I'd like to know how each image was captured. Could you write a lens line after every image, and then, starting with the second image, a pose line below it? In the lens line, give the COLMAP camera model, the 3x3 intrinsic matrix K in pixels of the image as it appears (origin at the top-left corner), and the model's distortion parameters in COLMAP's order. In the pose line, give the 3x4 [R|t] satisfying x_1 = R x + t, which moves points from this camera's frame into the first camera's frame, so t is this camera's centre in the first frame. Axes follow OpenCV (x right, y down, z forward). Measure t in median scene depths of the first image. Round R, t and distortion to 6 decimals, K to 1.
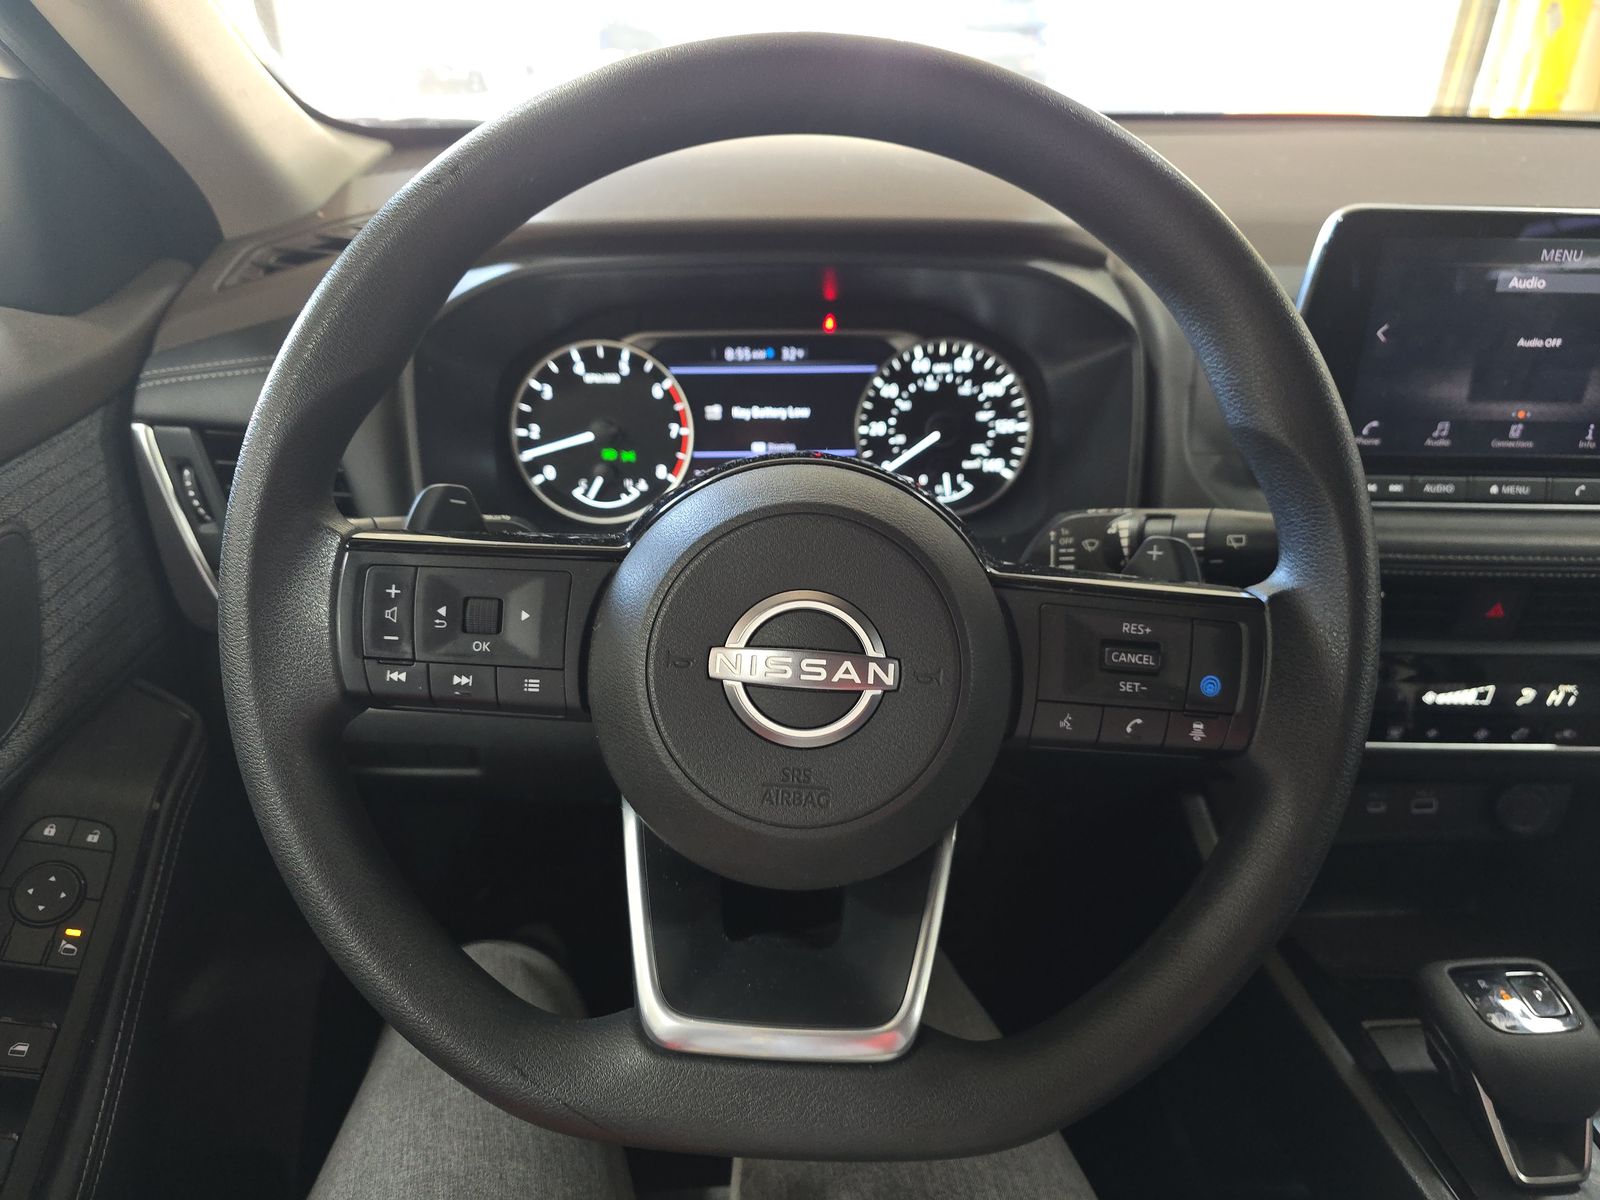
lens RADIAL K [[1081.1, 0, 800.0], [0, 1081.1, 600.0], [0, 0, 1]] dist [0.064199, -0.071640]
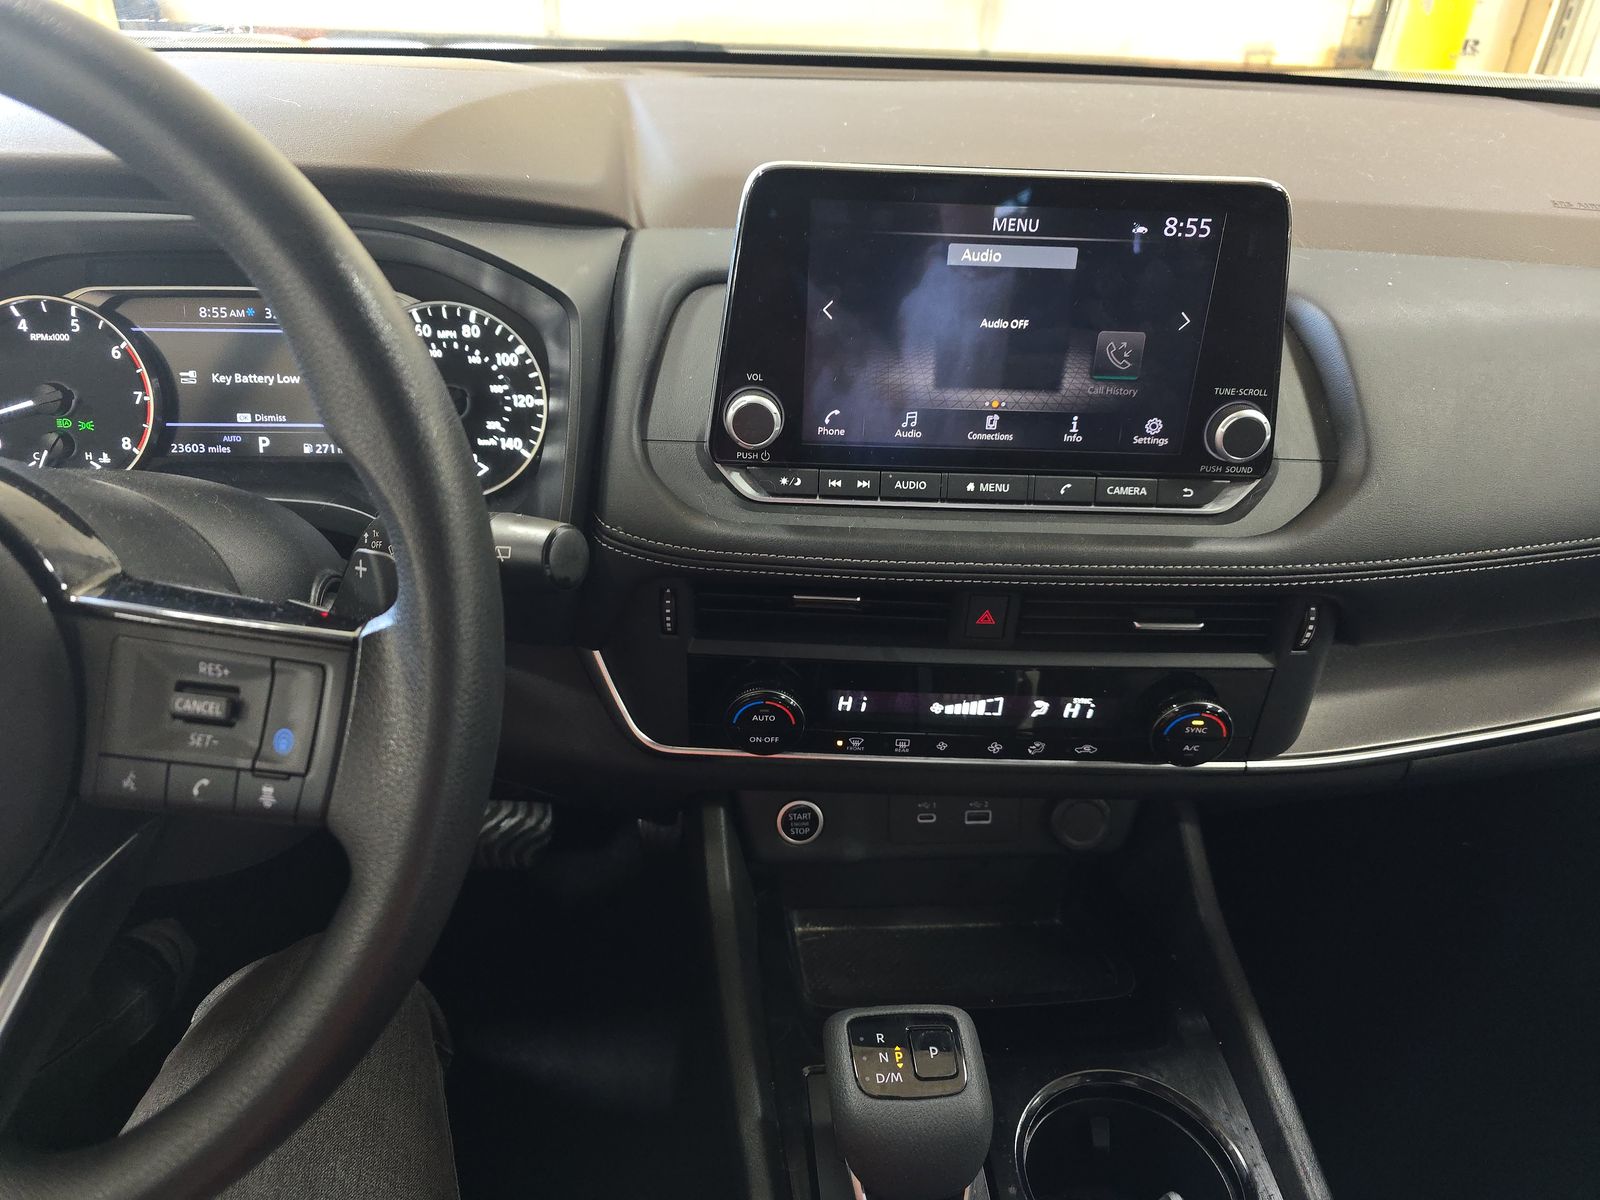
lens RADIAL K [[1070.6, 0, 800.0], [0, 1070.6, 600.0], [0, 0, 1]] dist [0.064597, -0.062160]
pose [[0.999764, 0.013601, 0.016956, 0.412706], [-0.014375, 0.998820, 0.046396, -0.039889], [-0.016305, -0.046629, 0.998779, 0.094071]]
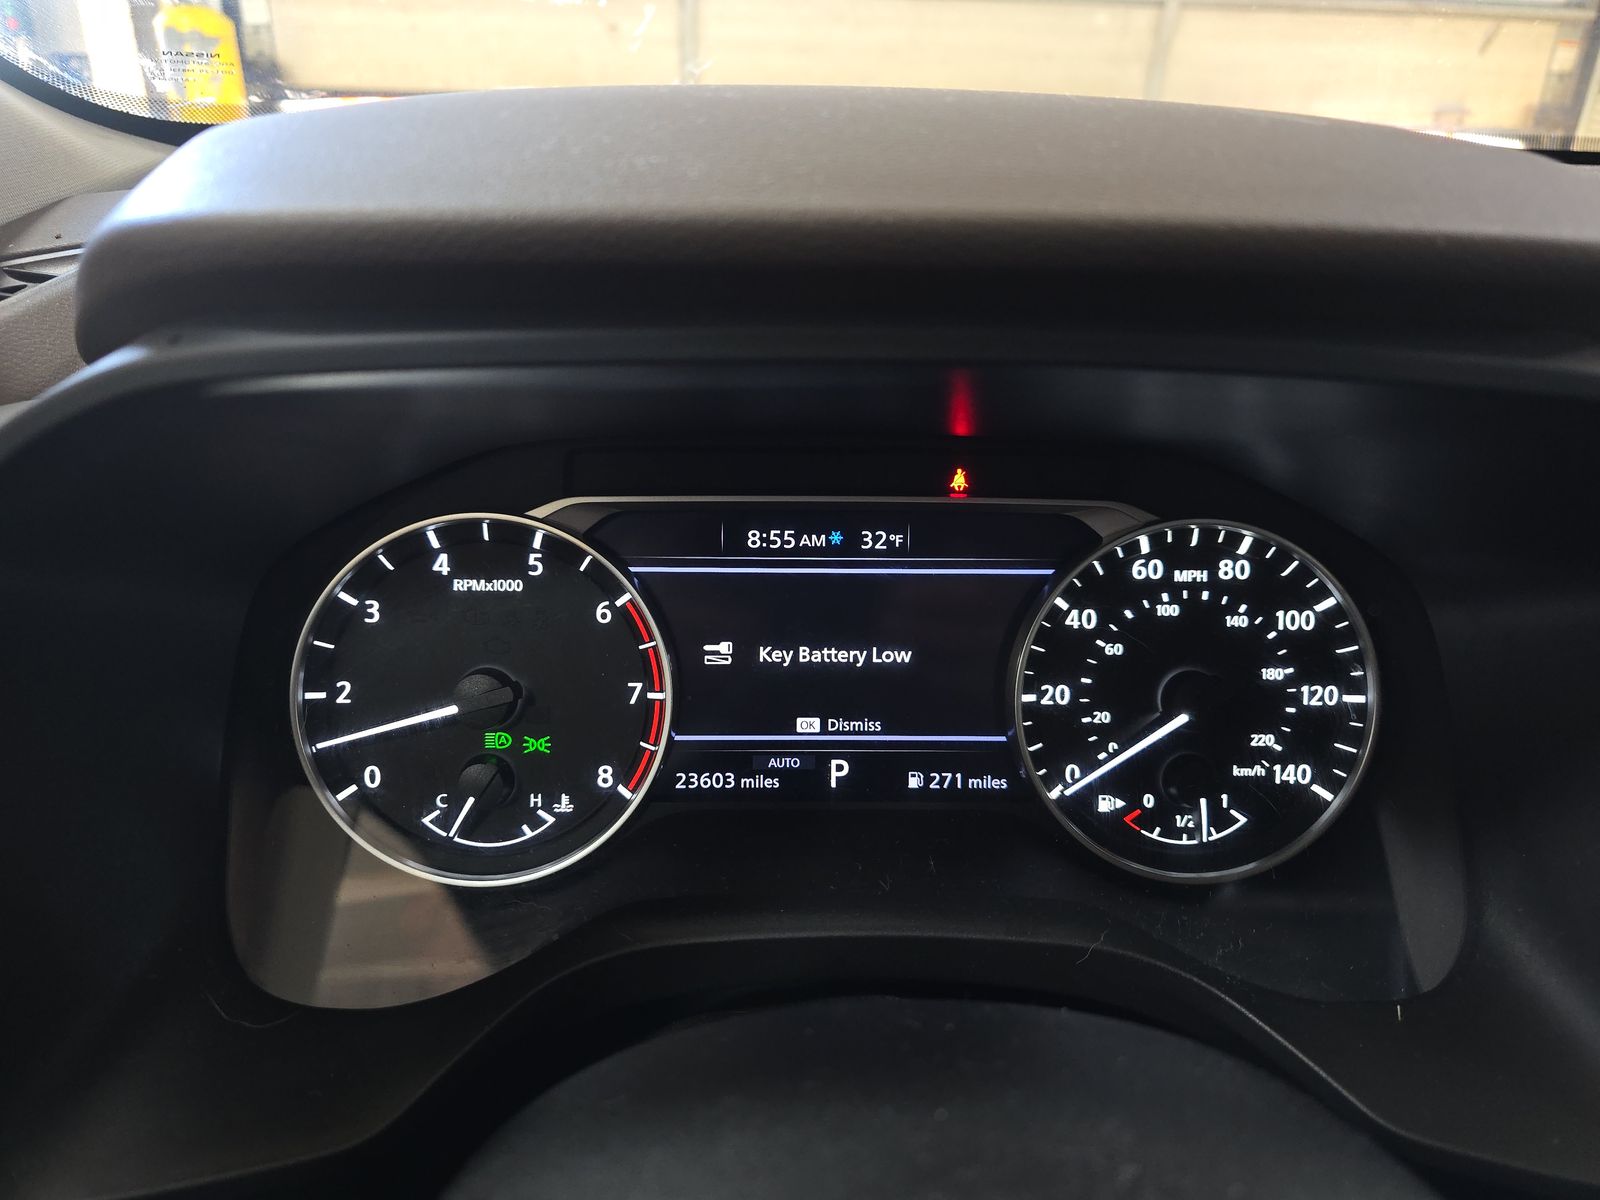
lens RADIAL K [[1081.1, 0, 800.0], [0, 1081.1, 600.0], [0, 0, 1]] dist [0.064199, -0.071640]
pose [[0.999733, 0.020964, -0.009716, -0.038990], [-0.021683, 0.996478, -0.081005, -0.160226], [0.007984, 0.081194, 0.996666, 0.516911]]
